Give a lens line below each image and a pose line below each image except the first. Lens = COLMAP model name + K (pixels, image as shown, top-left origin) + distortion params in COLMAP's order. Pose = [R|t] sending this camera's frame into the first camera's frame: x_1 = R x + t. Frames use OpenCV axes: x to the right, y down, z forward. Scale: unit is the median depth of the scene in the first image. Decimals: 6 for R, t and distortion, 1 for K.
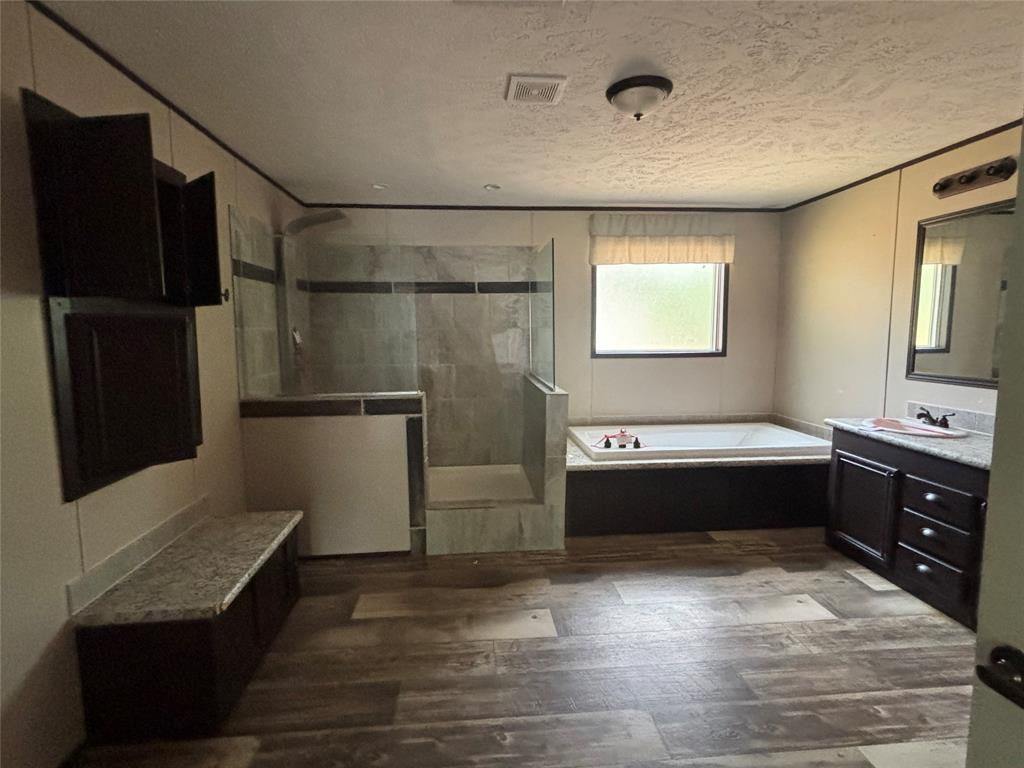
lens RADIAL K [[505.5, 0, 497.0], [0, 505.5, 380.0], [0, 0, 1]] dist [0.000629, -0.002048]
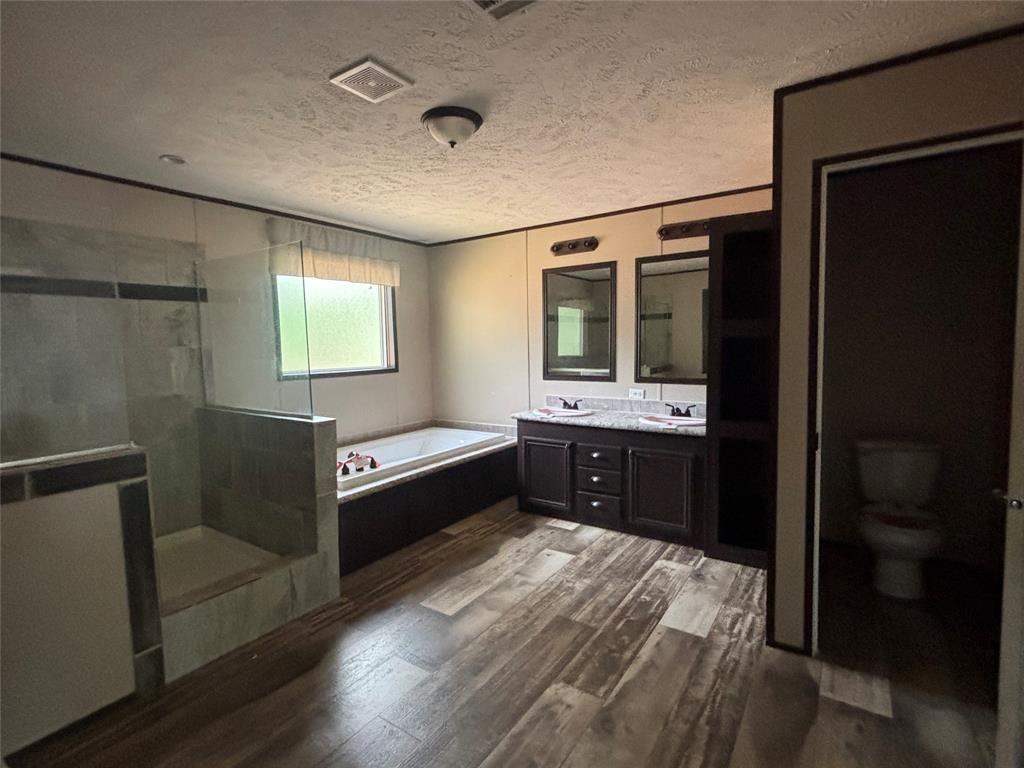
lens RADIAL K [[505.5, 0, 513.0], [0, 505.5, 380.7], [0, 0, 1]] dist [0.000629, -0.002048]
pose [[0.615246, -0.062669, 0.785841, -0.361134], [0.093037, 0.995641, 0.006560, -0.016458], [-0.782826, 0.069076, 0.618394, 0.200192]]
